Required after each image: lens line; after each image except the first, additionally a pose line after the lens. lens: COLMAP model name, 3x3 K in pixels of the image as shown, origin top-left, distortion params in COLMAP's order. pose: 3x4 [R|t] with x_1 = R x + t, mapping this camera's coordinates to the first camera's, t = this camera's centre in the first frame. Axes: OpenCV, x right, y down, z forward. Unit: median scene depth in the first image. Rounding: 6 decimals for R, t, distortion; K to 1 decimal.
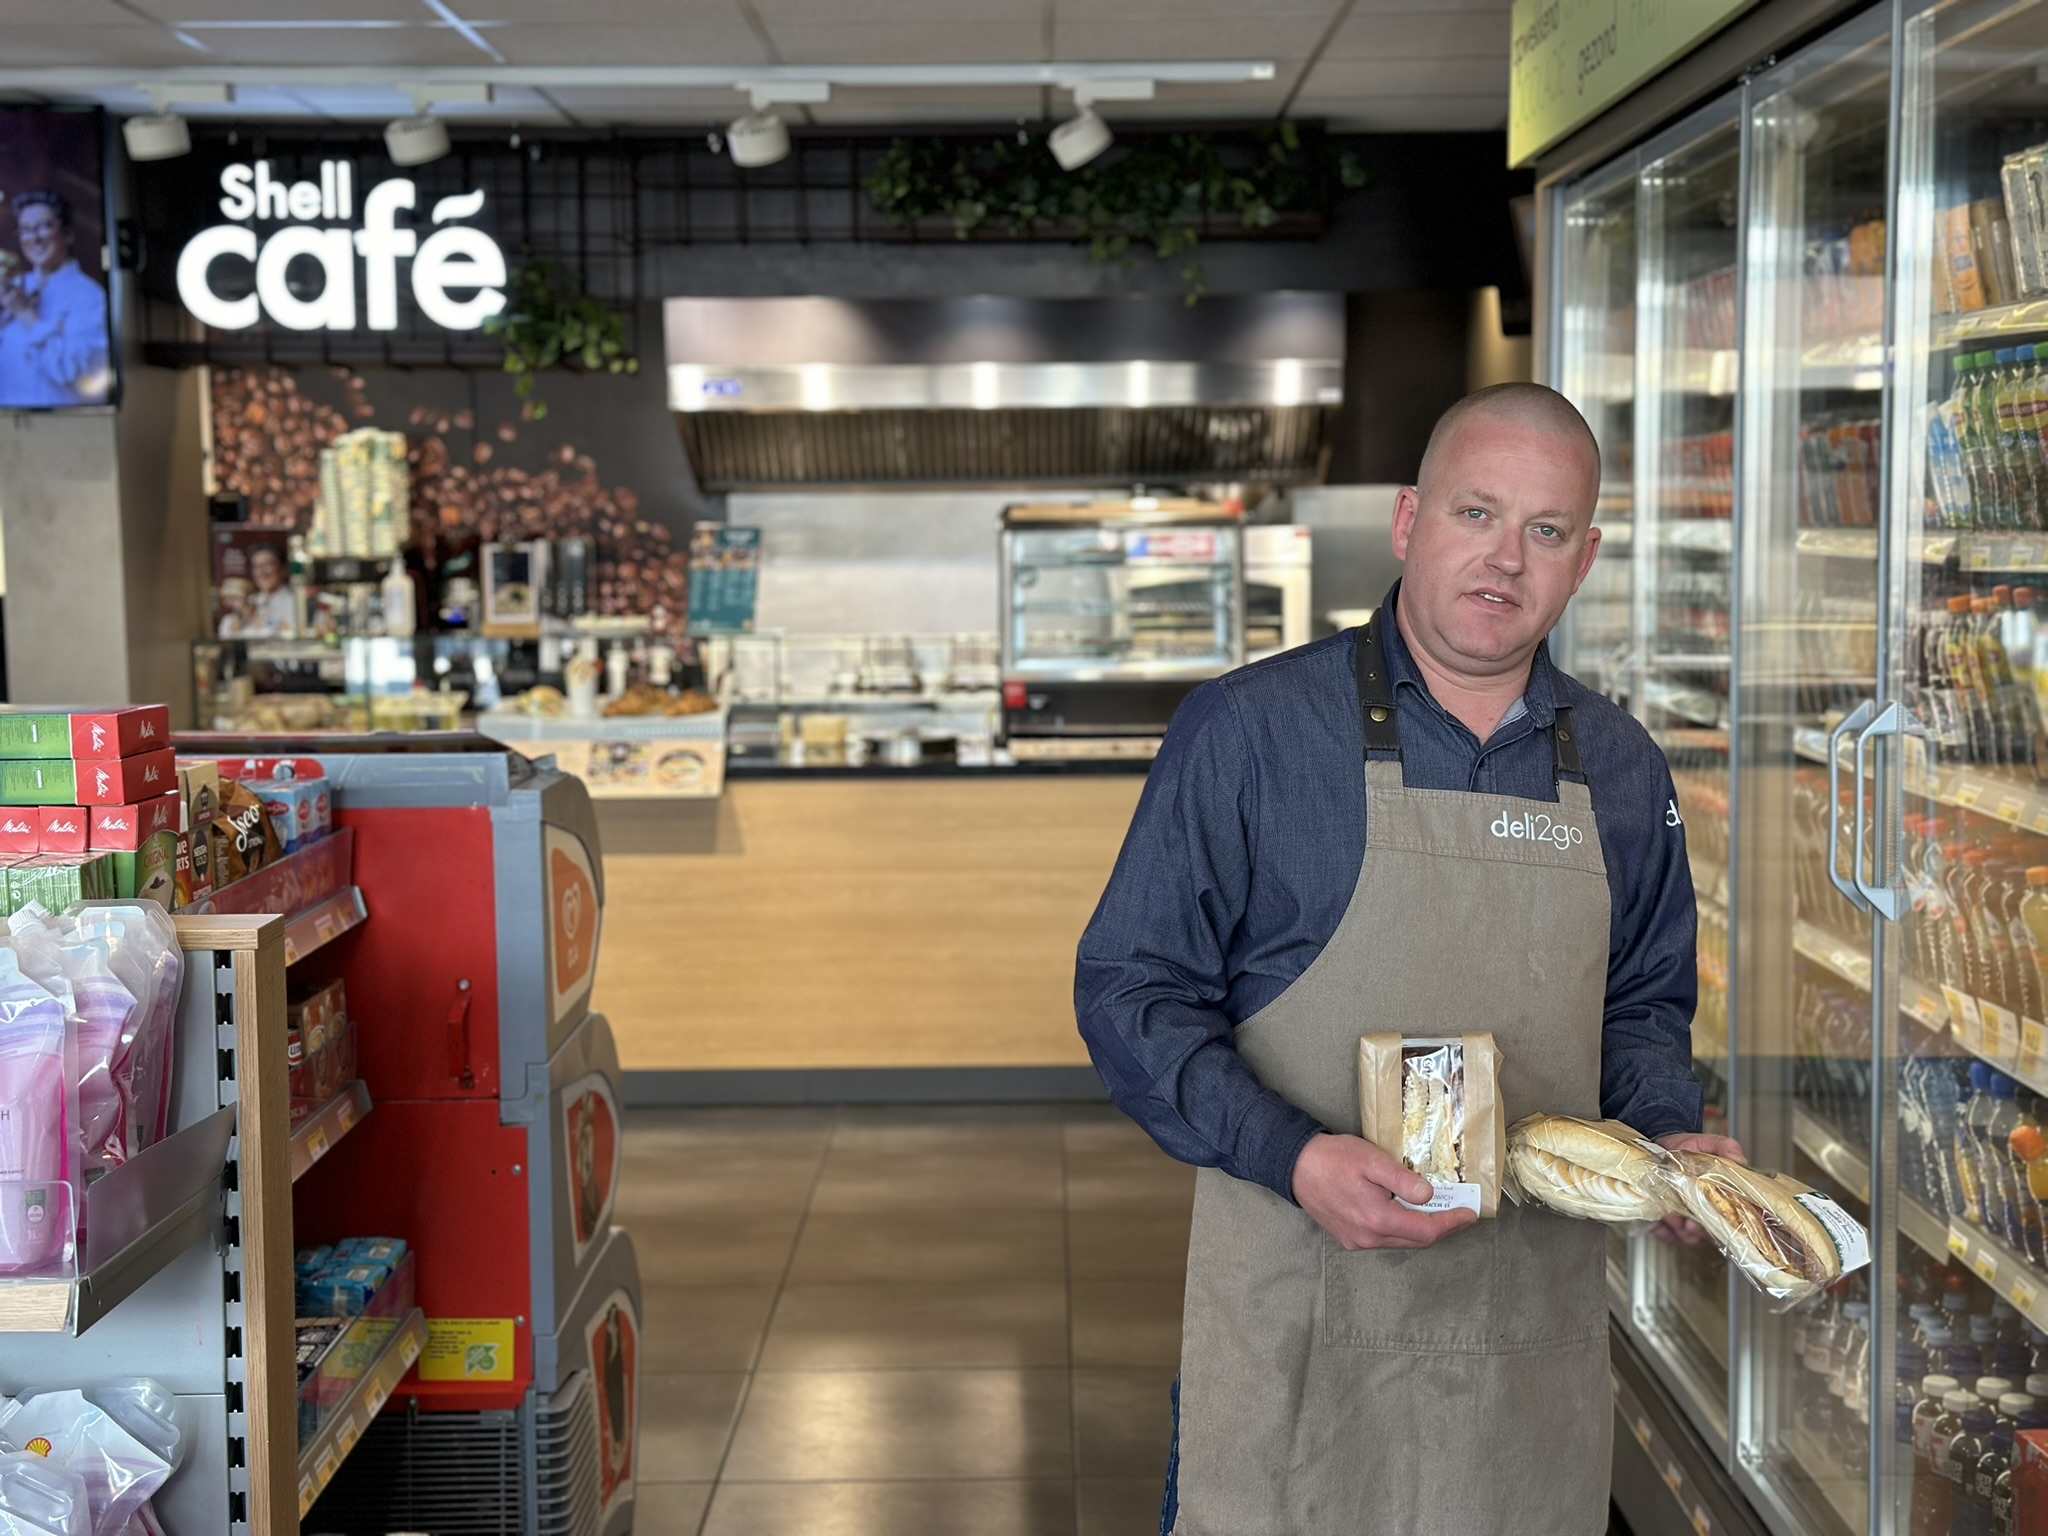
lens RADIAL K [[2845.1, 0, 1008.6], [0, 2845.1, 785.4], [0, 0, 1]] dist [0.179841, 0.000000]
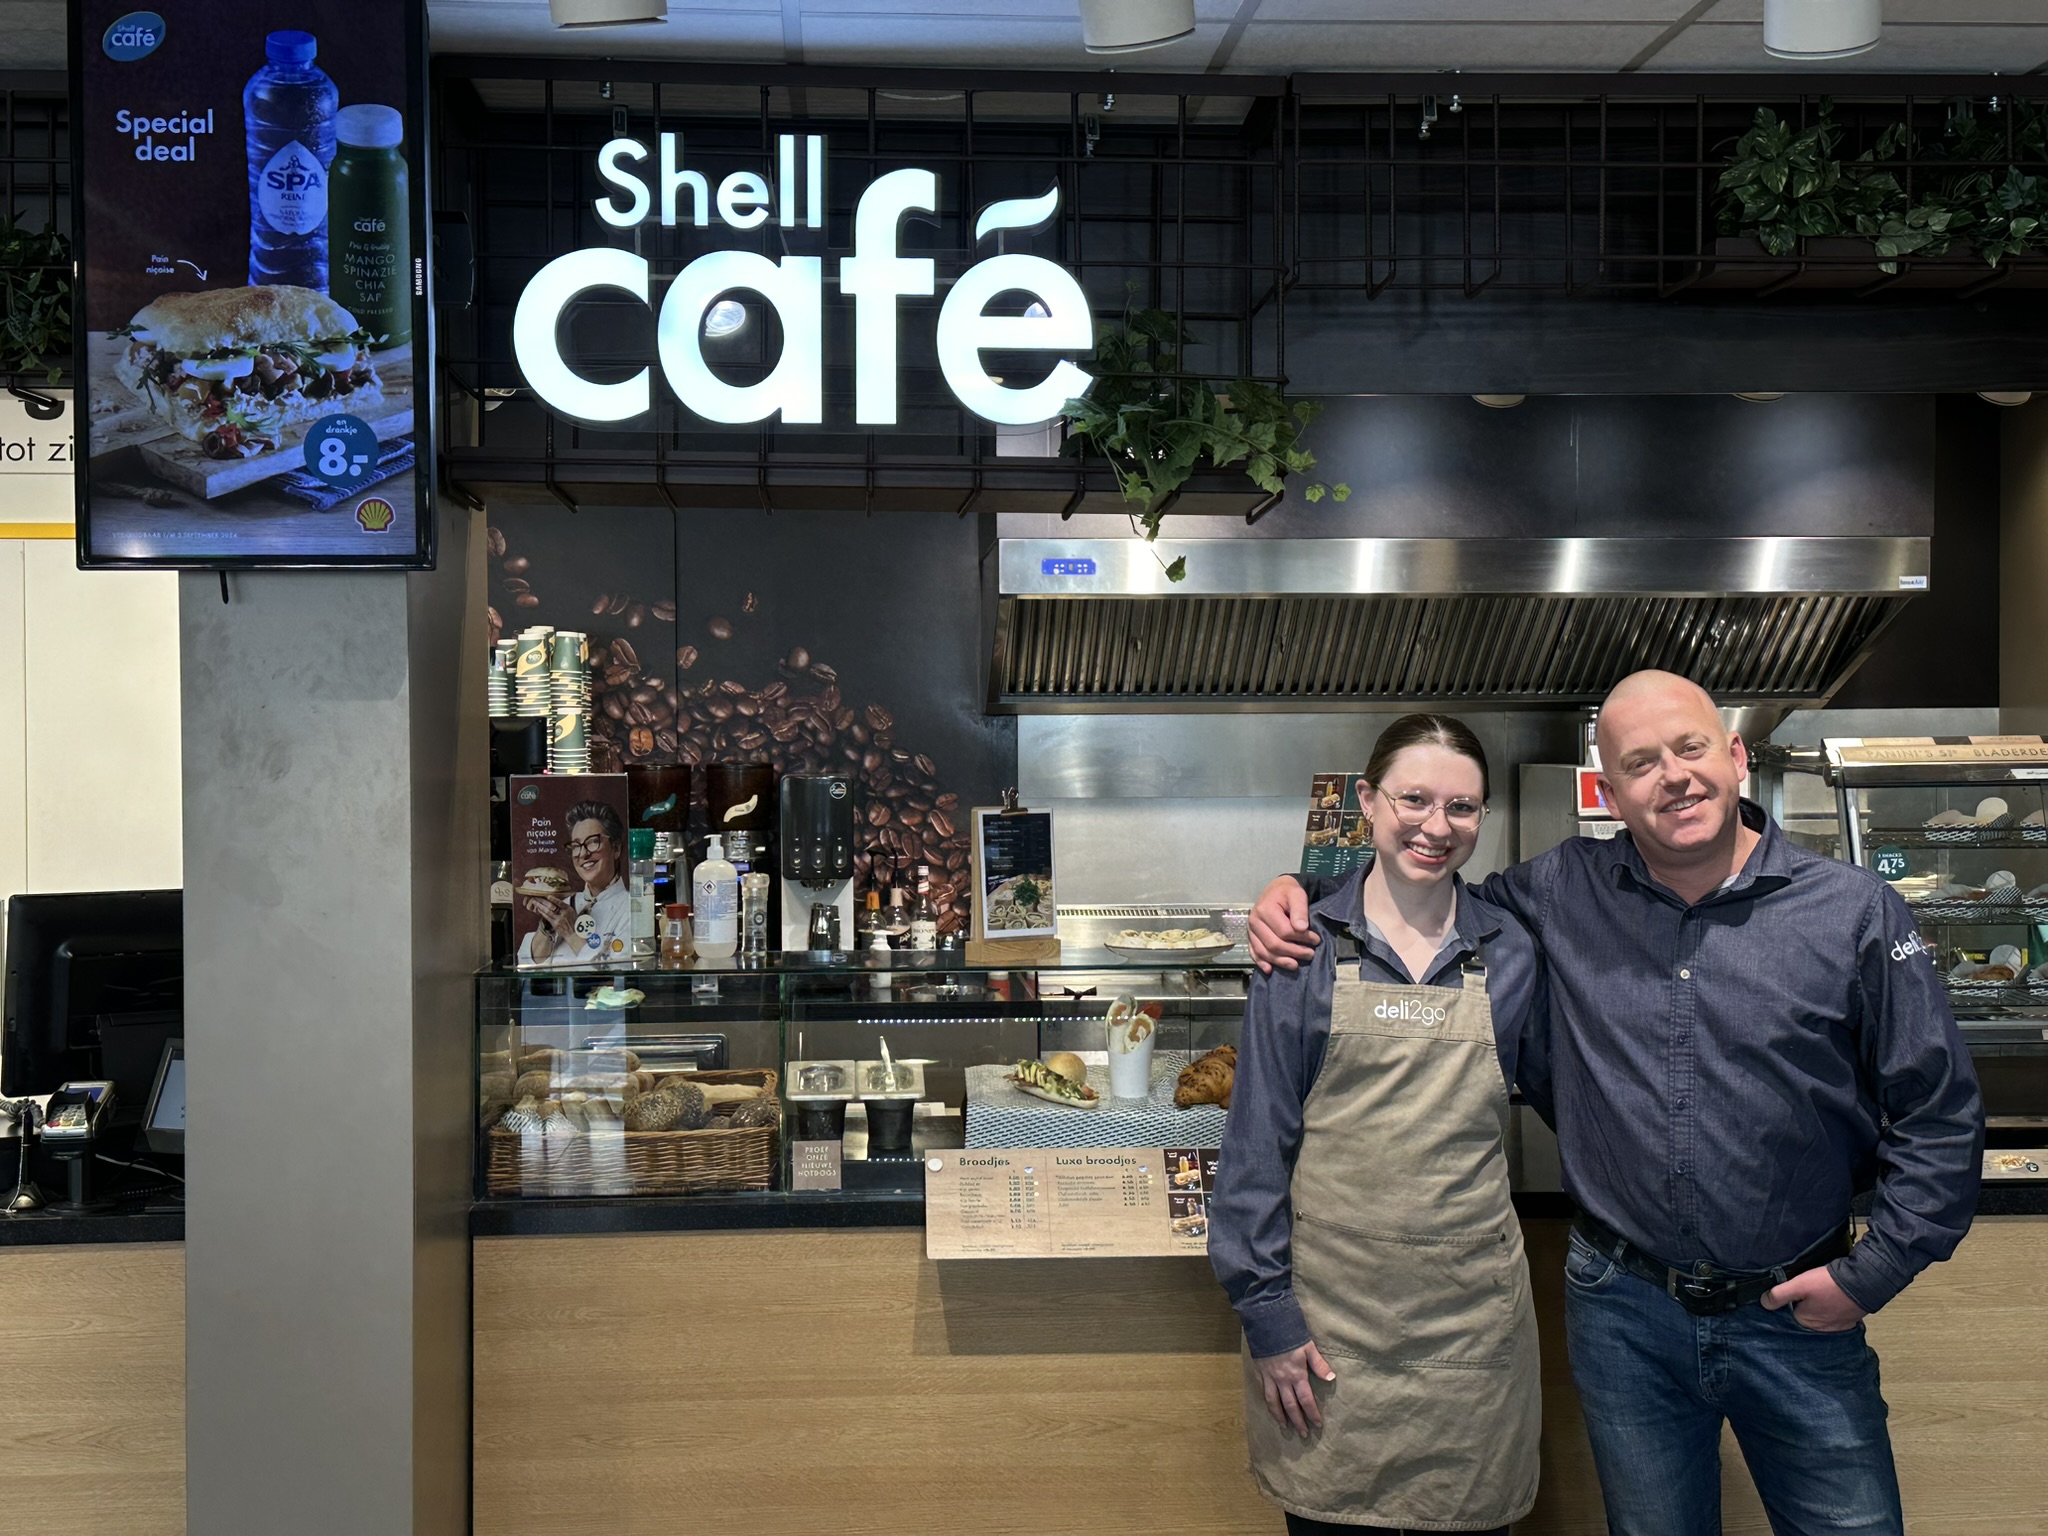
lens RADIAL K [[2537.2, 0, 1022.9], [0, 2537.2, 758.4], [0, 0, 1]] dist [0.116454, 0.000000]
pose [[0.995789, 0.004824, 0.091552, -0.234105], [0.002577, 0.996748, -0.080542, -0.055297], [-0.091642, 0.080439, 0.992538, 0.516524]]
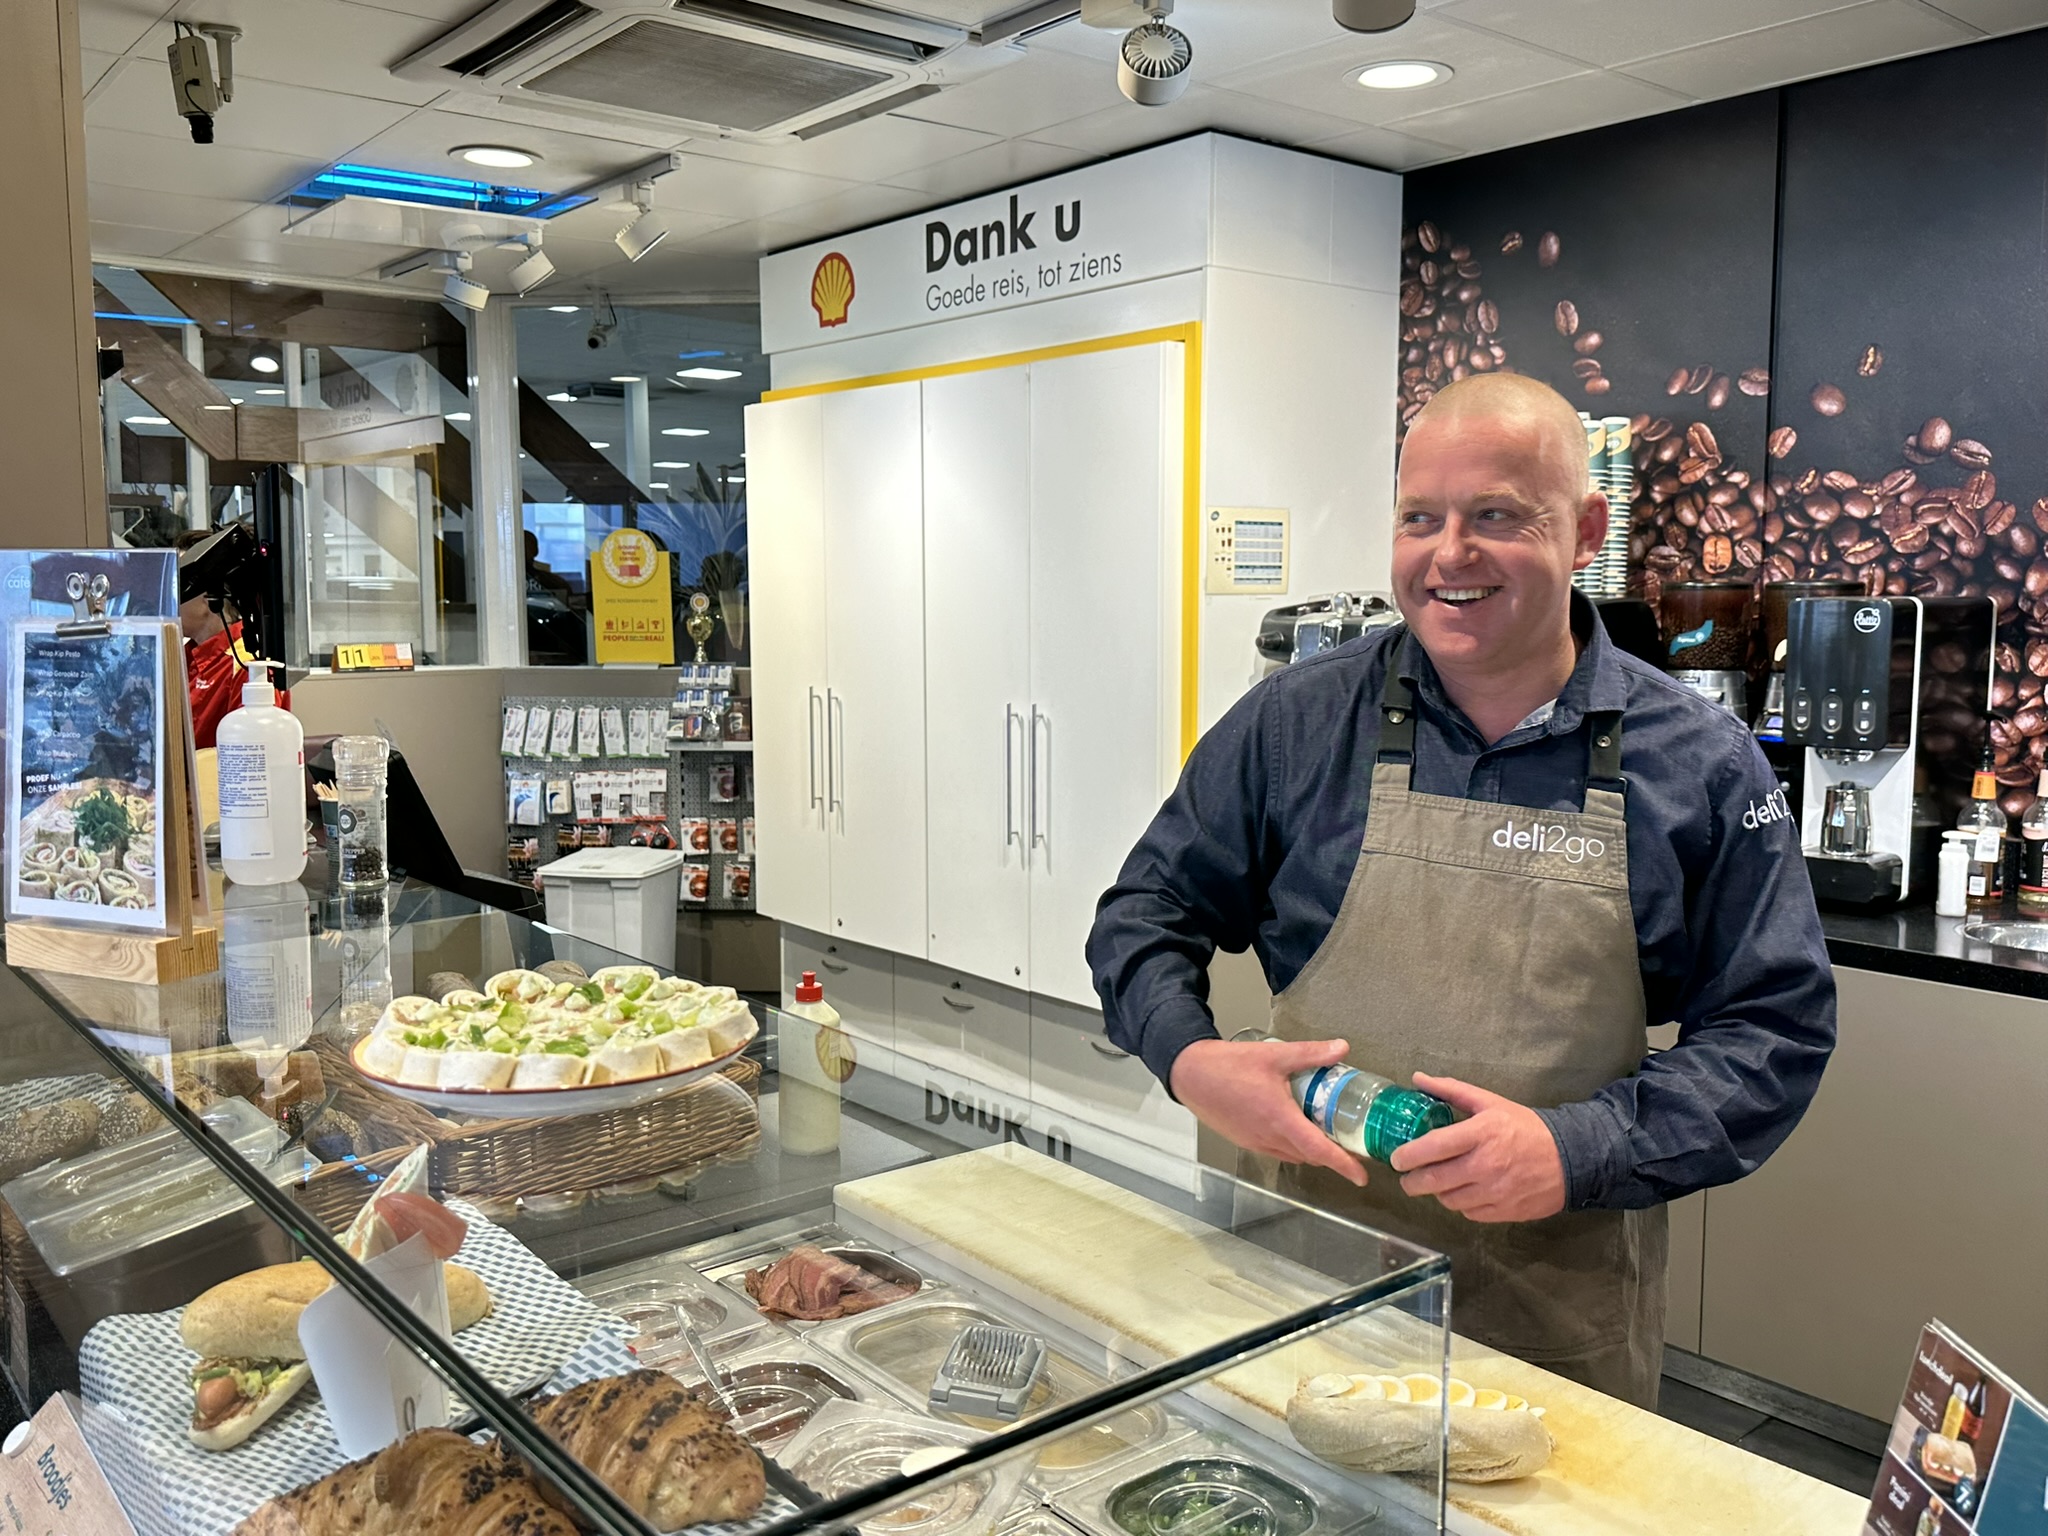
lens RADIAL K [[1710.6, 0, 1014.5], [0, 1710.6, 754.6], [0, 0, 1]] dist [-0.017855, -0.015638]
pose [[0.633043, 0.084786, -0.769460, -0.026339], [-0.076903, 0.995955, 0.046475, -0.087963], [0.770288, 0.029753, 0.637002, 1.005473]]
